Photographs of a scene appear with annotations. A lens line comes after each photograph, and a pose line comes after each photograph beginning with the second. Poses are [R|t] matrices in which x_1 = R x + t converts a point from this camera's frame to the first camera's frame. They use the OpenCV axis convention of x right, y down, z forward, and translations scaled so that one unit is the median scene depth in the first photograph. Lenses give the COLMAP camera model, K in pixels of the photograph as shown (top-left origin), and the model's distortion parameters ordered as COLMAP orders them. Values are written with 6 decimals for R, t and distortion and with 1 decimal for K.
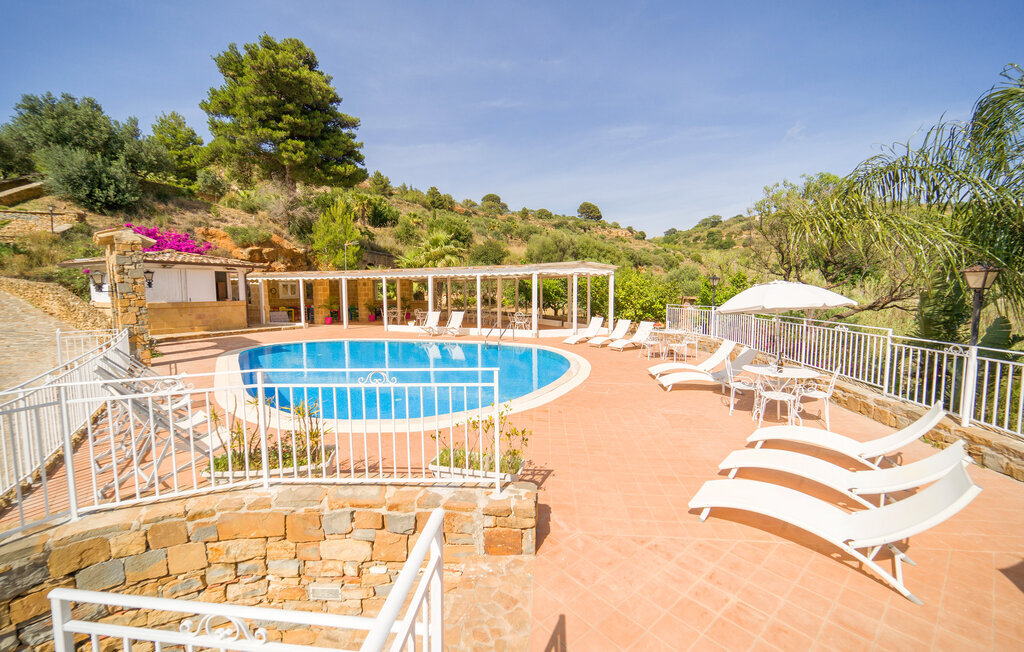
lens RADIAL K [[413.1, 0, 548.6], [0, 413.1, 328.0], [0, 0, 1]] dist [0.000287, -0.000295]
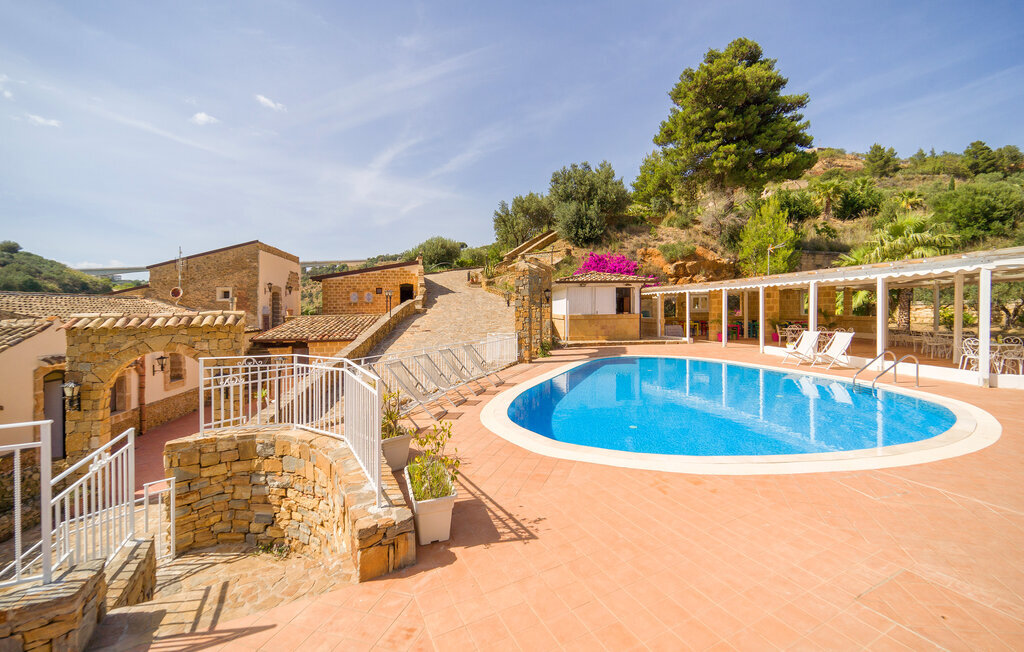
lens RADIAL K [[477.0, 0, 505.8], [0, 477.0, 307.5], [0, 0, 1]] dist [0.004093, 0.000171]
pose [[0.468104, -0.003276, -0.883667, 0.119984], [-0.069580, 0.996752, -0.040553, -0.005738], [0.880930, 0.080468, 0.466356, 0.080850]]
